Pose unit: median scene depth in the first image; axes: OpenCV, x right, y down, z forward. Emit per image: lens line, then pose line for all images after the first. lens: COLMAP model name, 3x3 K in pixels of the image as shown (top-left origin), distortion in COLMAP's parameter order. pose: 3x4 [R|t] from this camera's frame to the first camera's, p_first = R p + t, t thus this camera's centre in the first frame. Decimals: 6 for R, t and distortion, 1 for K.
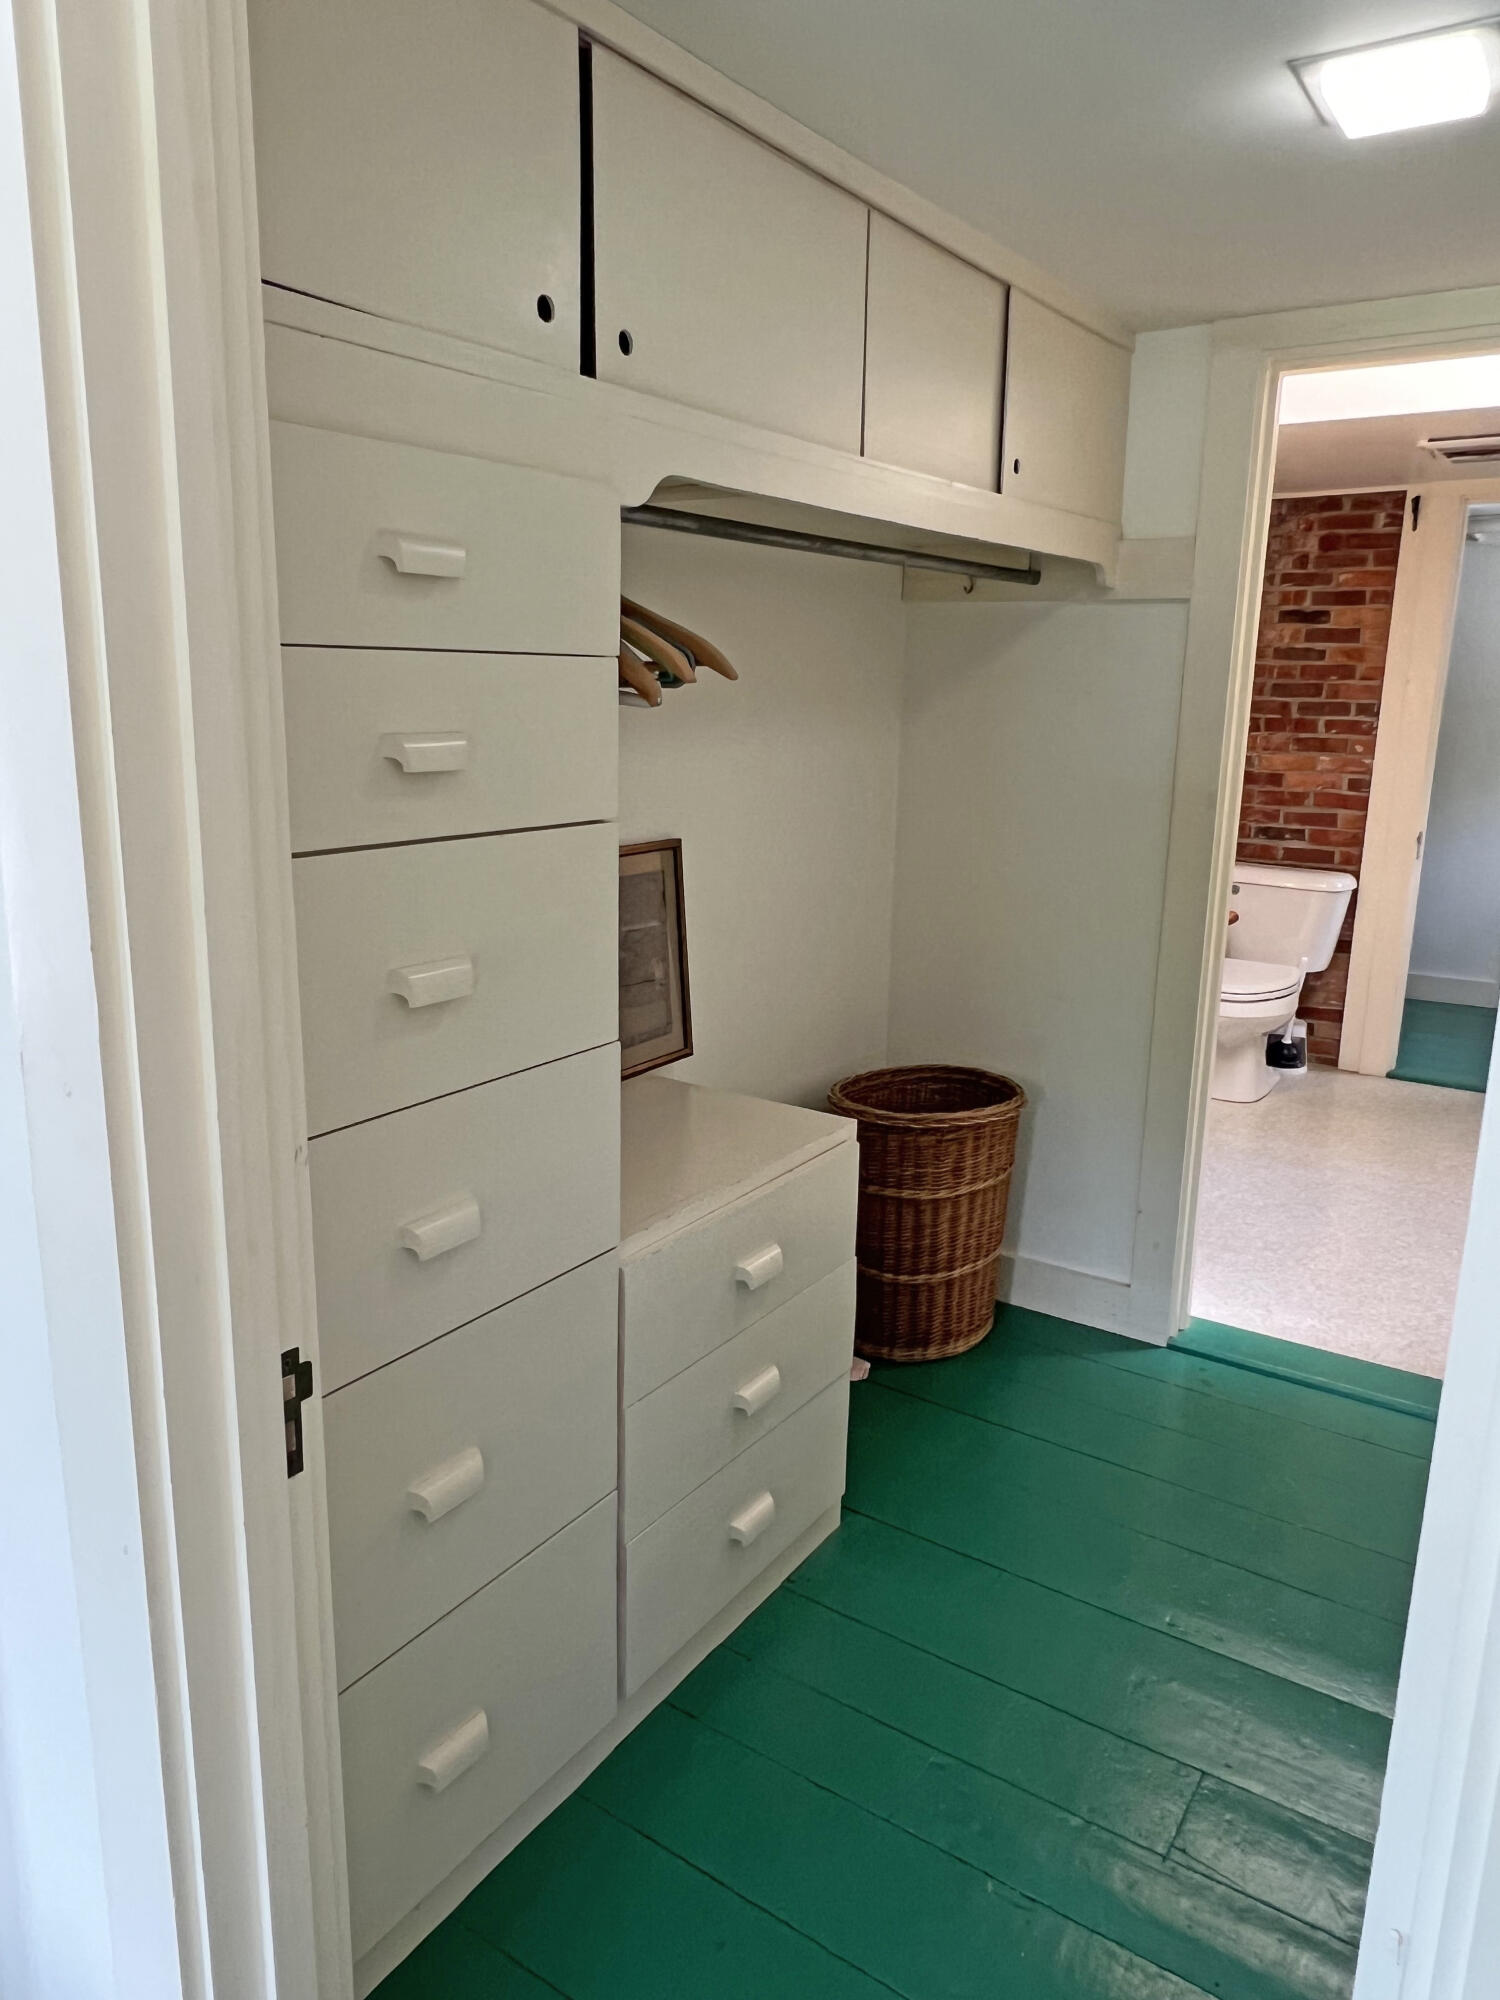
lens RADIAL K [[1354.7, 0, 744.2], [0, 1354.7, 993.8], [0, 0, 1]] dist [0.001178, -0.003505]
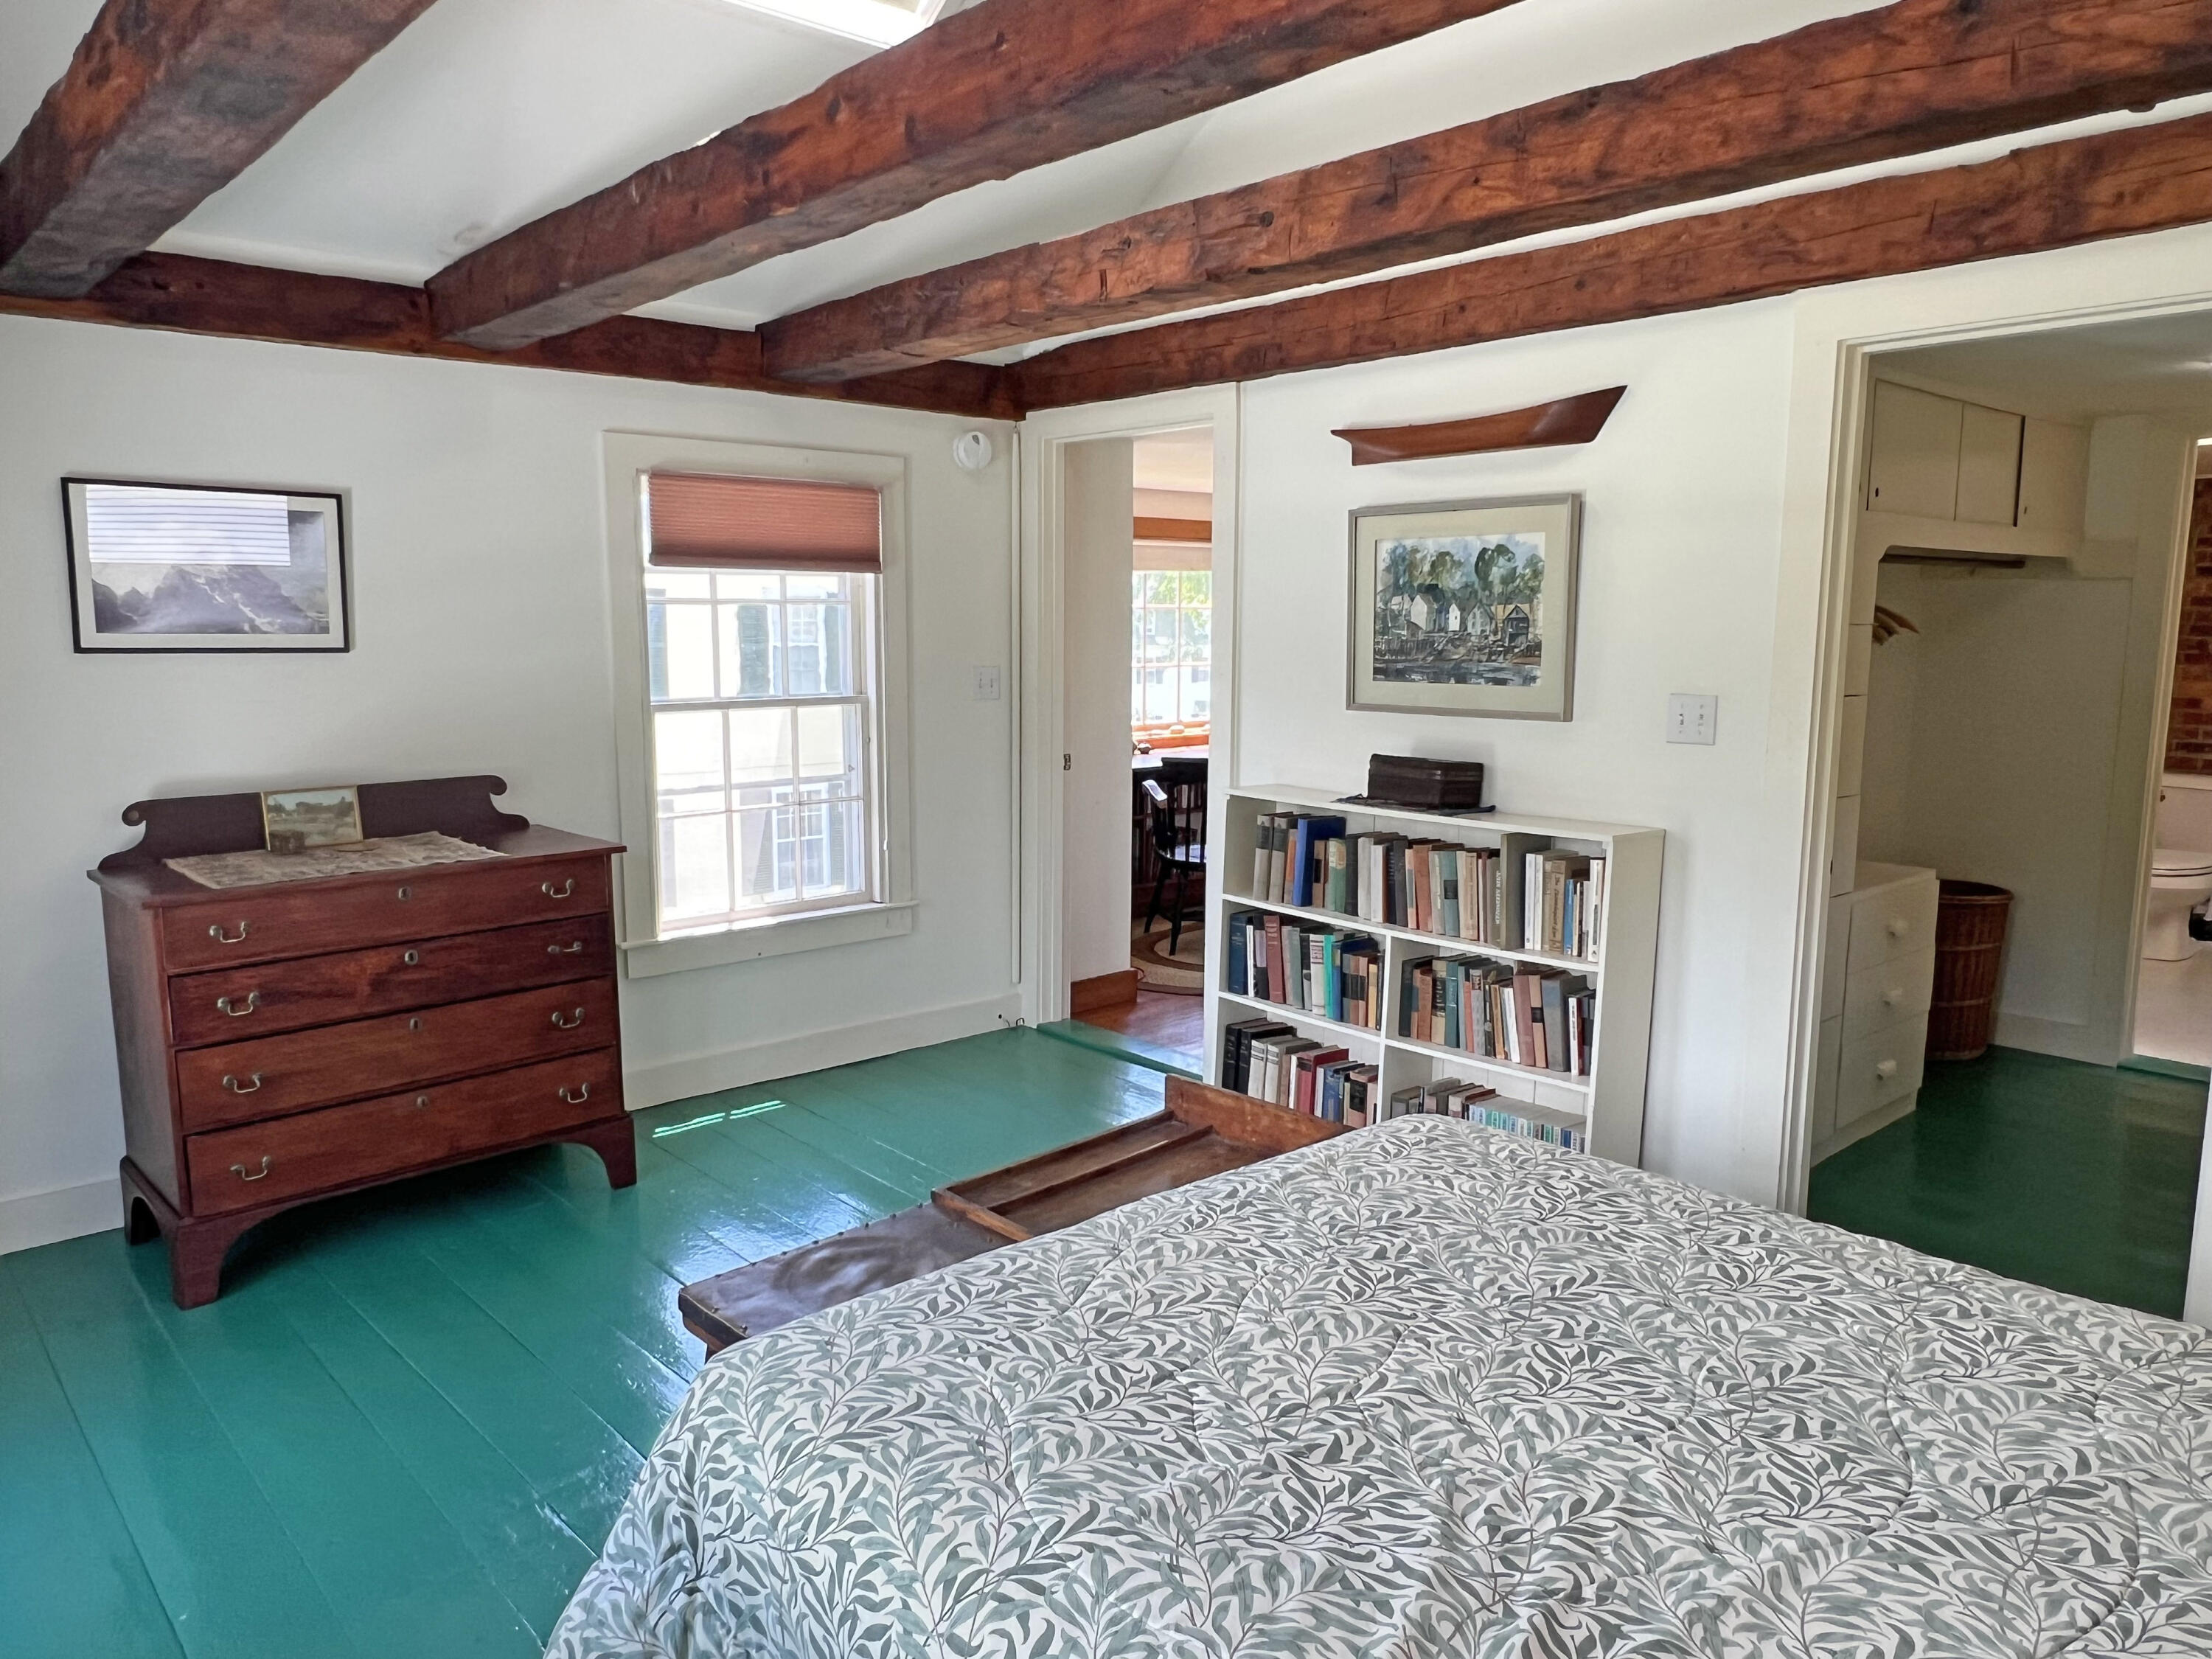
lens RADIAL K [[1498.3, 0, 1111.7], [0, 1498.3, 833.7], [0, 0, 1]] dist [0.001178, -0.003505]
pose [[0.967954, 0.023357, -0.250039, -0.343686], [-0.045090, 0.995649, -0.081543, 0.183369], [0.247047, 0.090204, 0.964796, -0.861677]]
